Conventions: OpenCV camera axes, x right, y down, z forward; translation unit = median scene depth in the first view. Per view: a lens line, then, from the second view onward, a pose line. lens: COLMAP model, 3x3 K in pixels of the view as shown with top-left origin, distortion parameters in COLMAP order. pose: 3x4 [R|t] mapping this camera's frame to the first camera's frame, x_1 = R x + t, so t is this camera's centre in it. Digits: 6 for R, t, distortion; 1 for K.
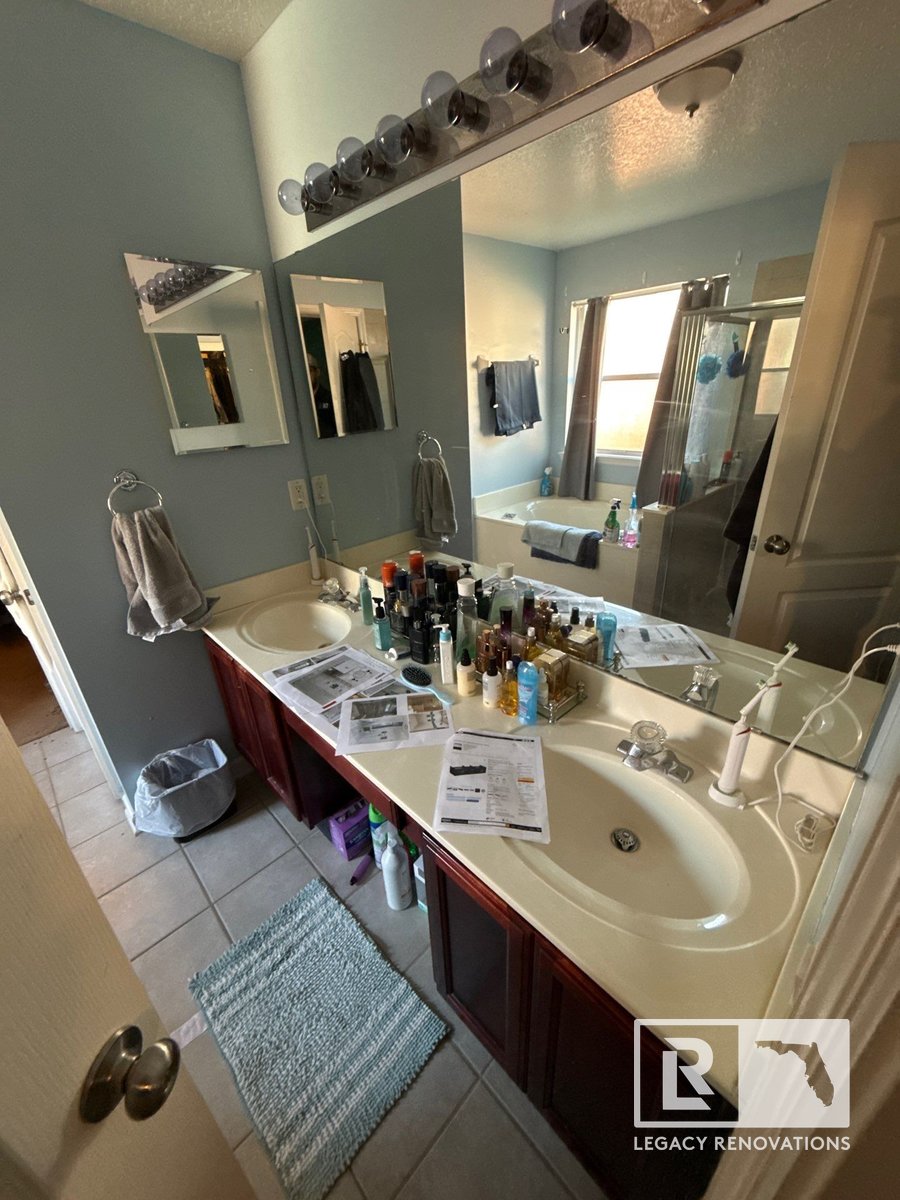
lens RADIAL K [[477.1, 0, 450.0], [0, 477.1, 600.0], [0, 0, 1]] dist [0.000598, 0.000059]
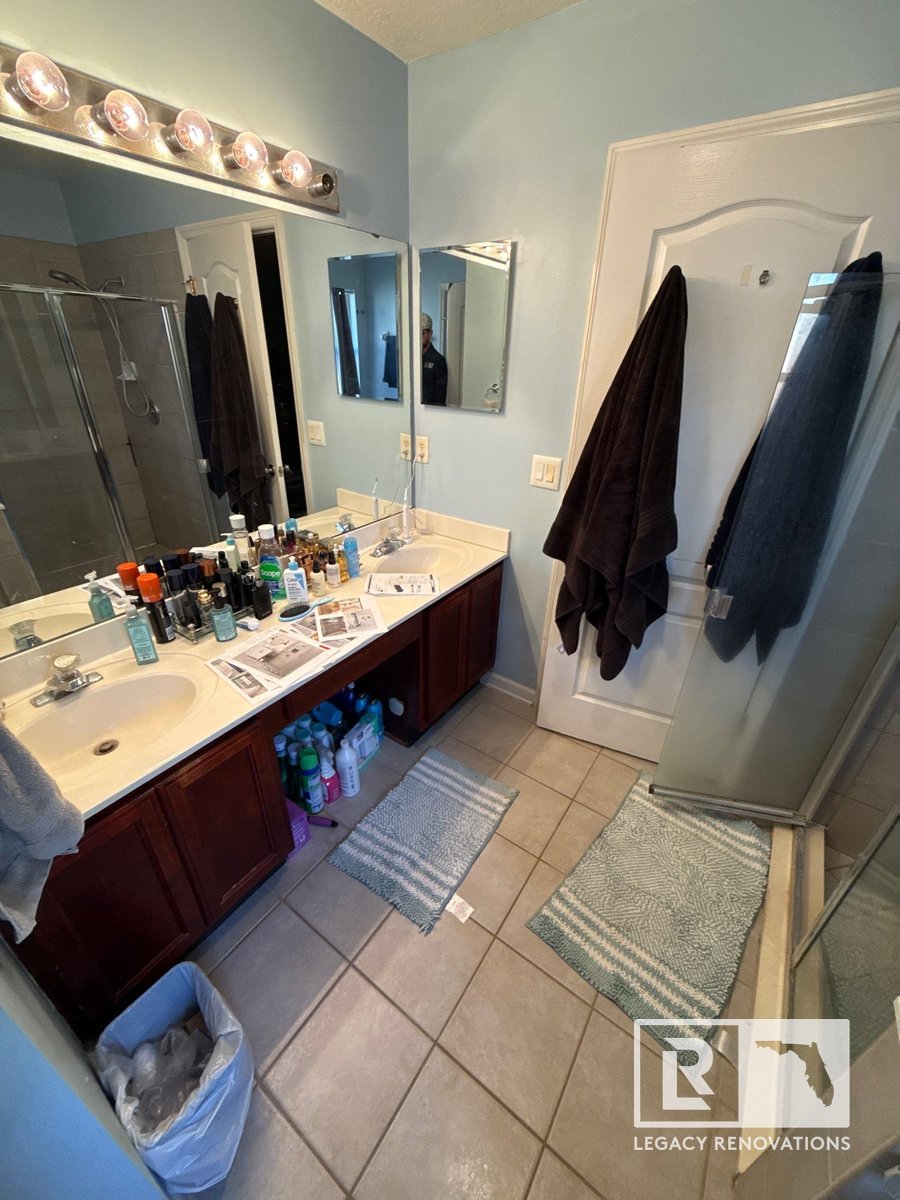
lens RADIAL K [[477.4, 0, 450.0], [0, 477.4, 600.0], [0, 0, 1]] dist [0.000124, -0.000282]
pose [[-0.193760, -0.416319, 0.888333, -1.268728], [0.392994, 0.796728, 0.459107, -0.276130], [-0.898895, 0.438066, 0.009237, 0.660158]]
